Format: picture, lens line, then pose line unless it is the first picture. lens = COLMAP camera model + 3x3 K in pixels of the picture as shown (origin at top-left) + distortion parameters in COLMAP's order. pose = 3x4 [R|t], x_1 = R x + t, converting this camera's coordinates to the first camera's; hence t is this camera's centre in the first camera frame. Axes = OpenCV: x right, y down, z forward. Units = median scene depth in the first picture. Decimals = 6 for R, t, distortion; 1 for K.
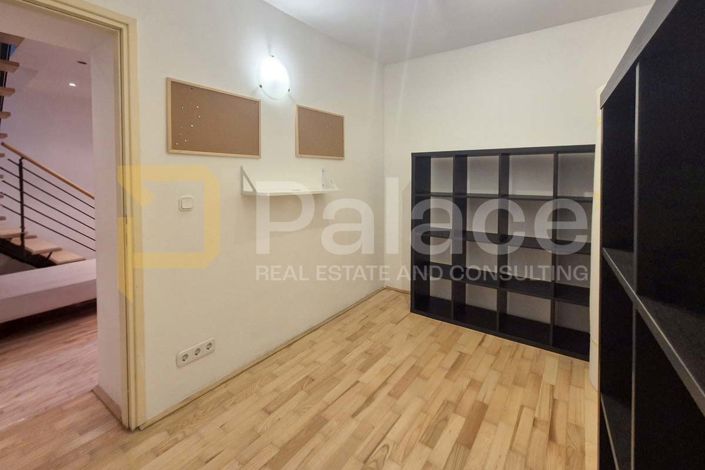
lens RADIAL K [[310.0, 0, 352.5], [0, 310.0, 235.0], [0, 0, 1]] dist [0.000398, 0.000050]
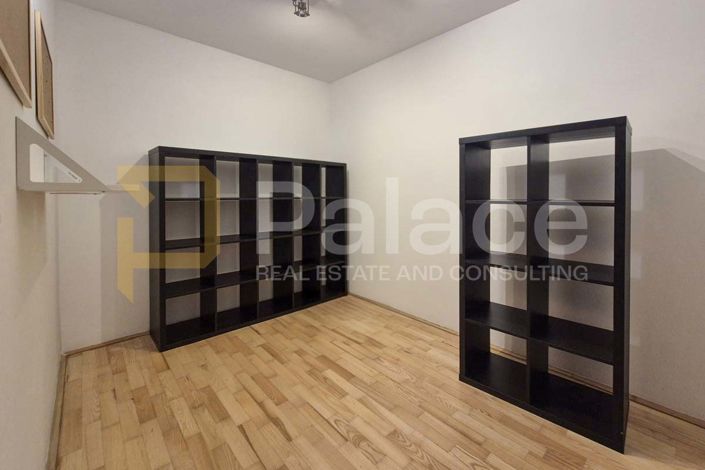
lens RADIAL K [[310.0, 0, 352.5], [0, 310.0, 235.0], [0, 0, 1]] dist [0.000398, 0.000050]
pose [[0.178079, -0.121594, 0.976475, -0.680656], [0.187611, 0.978328, 0.087611, -0.026274], [-0.965966, 0.167596, 0.197032, 0.500824]]
